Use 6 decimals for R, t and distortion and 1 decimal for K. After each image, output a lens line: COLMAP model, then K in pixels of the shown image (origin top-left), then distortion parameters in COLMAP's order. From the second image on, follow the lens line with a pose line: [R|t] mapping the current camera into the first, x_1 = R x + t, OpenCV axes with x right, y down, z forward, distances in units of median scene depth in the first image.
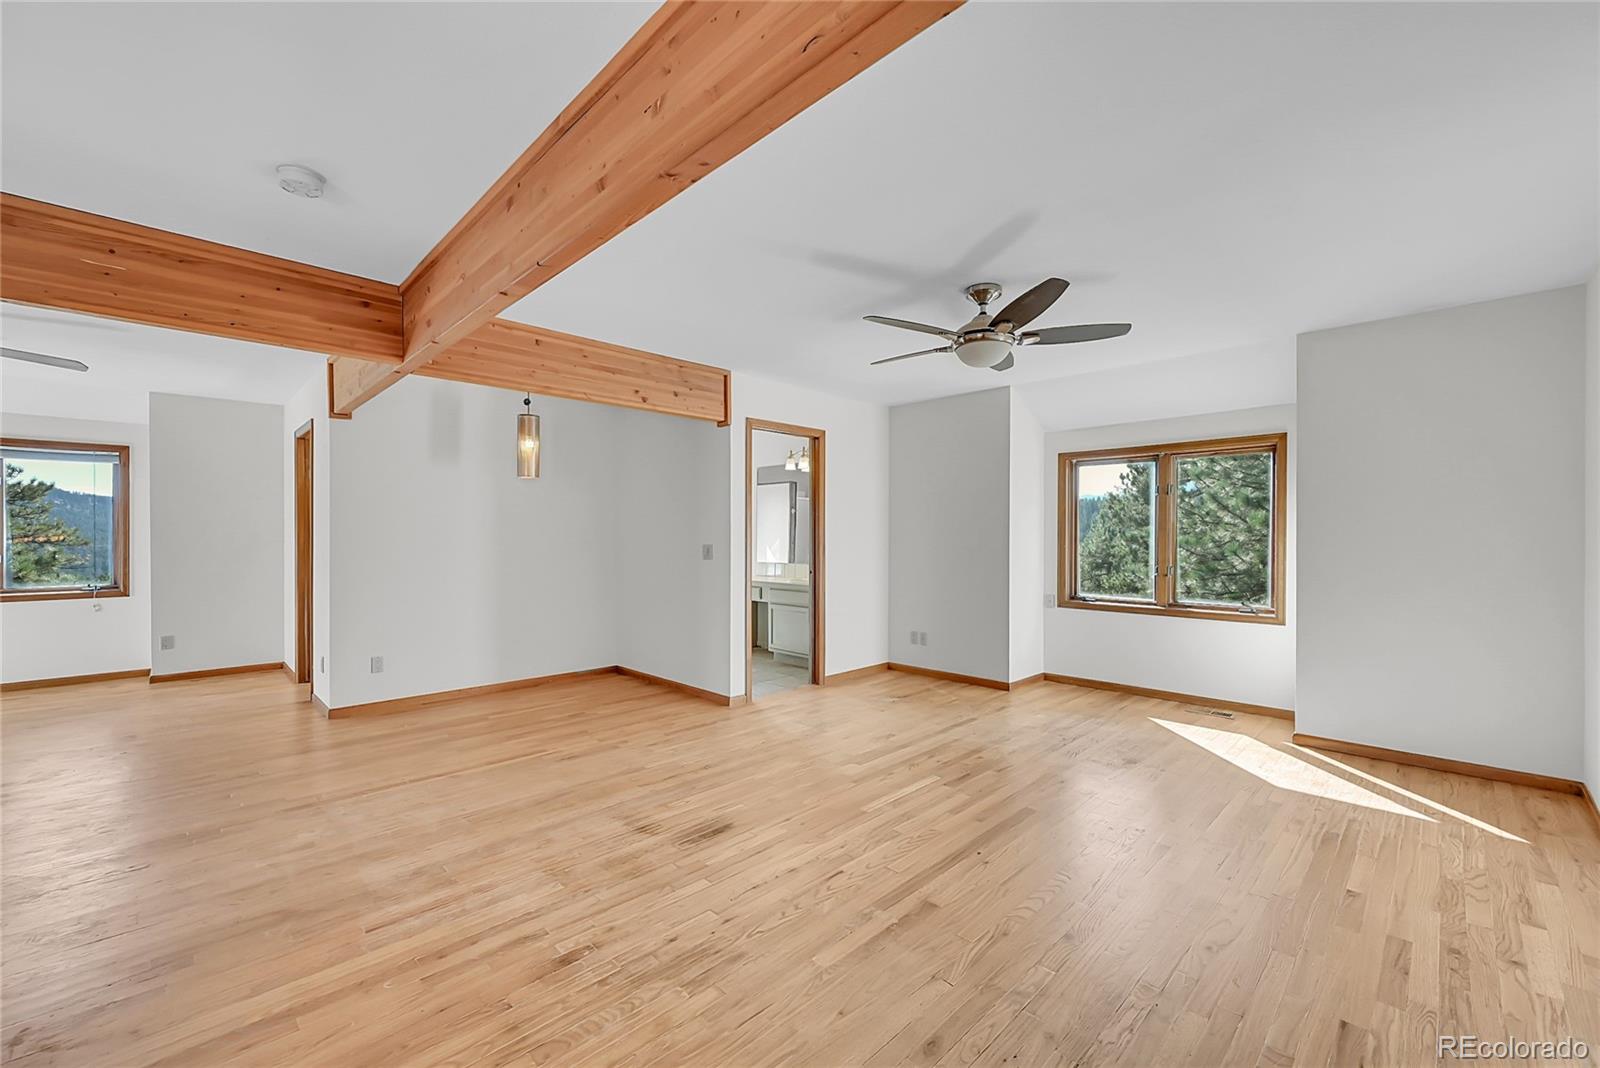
lens RADIAL K [[648.0, 0, 807.6], [0, 648.0, 538.5], [0, 0, 1]] dist [-0.000760, 0.000123]
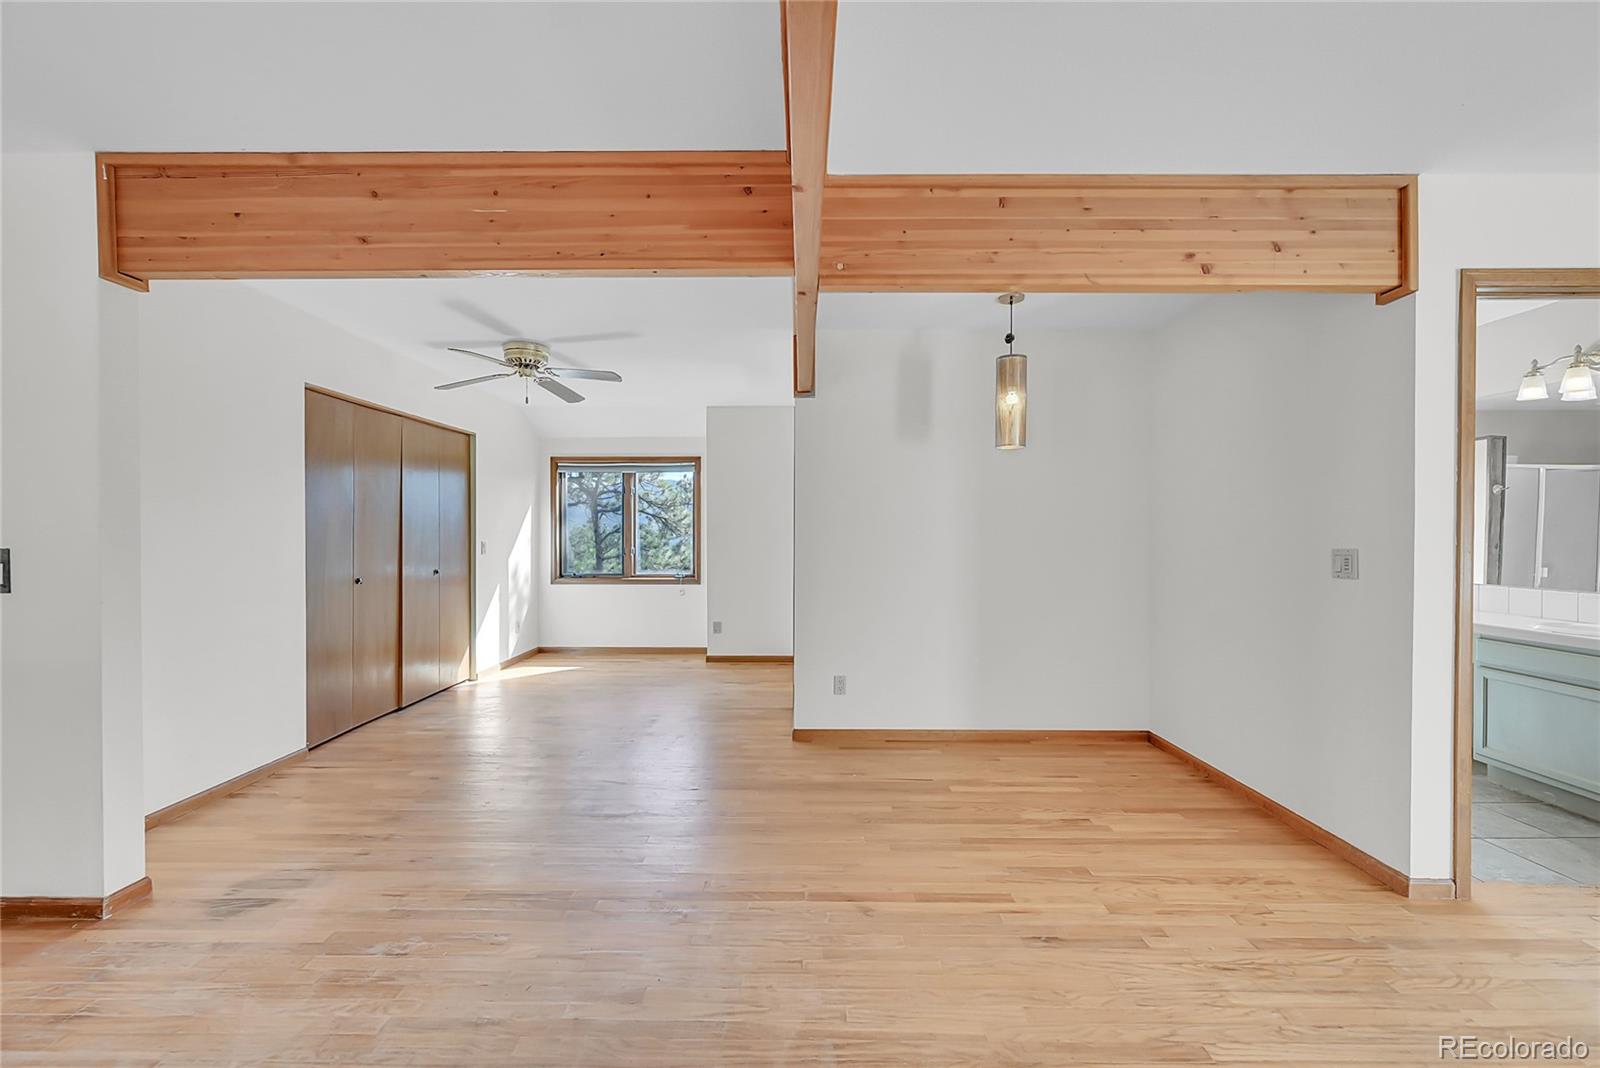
lens RADIAL K [[648.0, 0, 807.6], [0, 648.0, 538.5], [0, 0, 1]] dist [-0.000760, 0.000123]
pose [[0.711728, 0.005725, -0.702432, -0.114331], [-0.003875, 0.999984, 0.004223, 0.000826], [0.702444, -0.000284, 0.711739, 0.409726]]
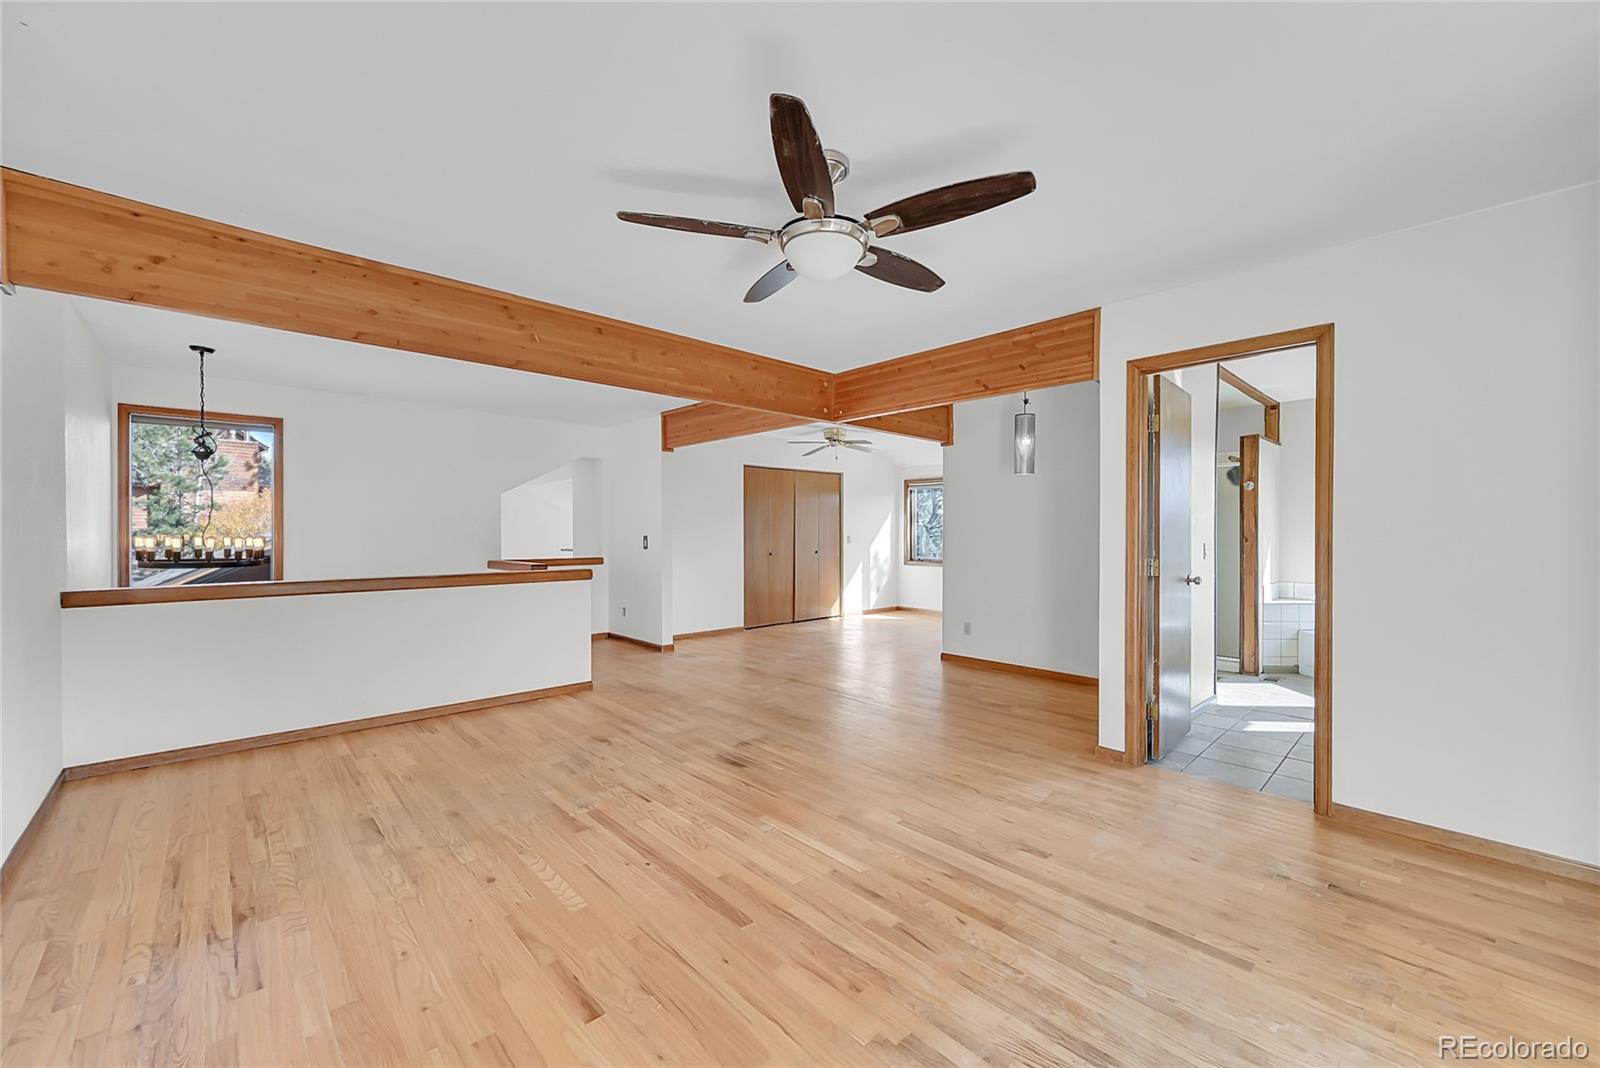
lens RADIAL K [[630.3, 0, 760.8], [0, 630.3, 536.5], [0, 0, 1]] dist [-0.000061, -0.000060]
pose [[-0.065463, 0.008212, -0.997821, 0.704152], [-0.004426, 0.999954, 0.008520, -0.000238], [0.997845, 0.004974, -0.065423, 0.737398]]
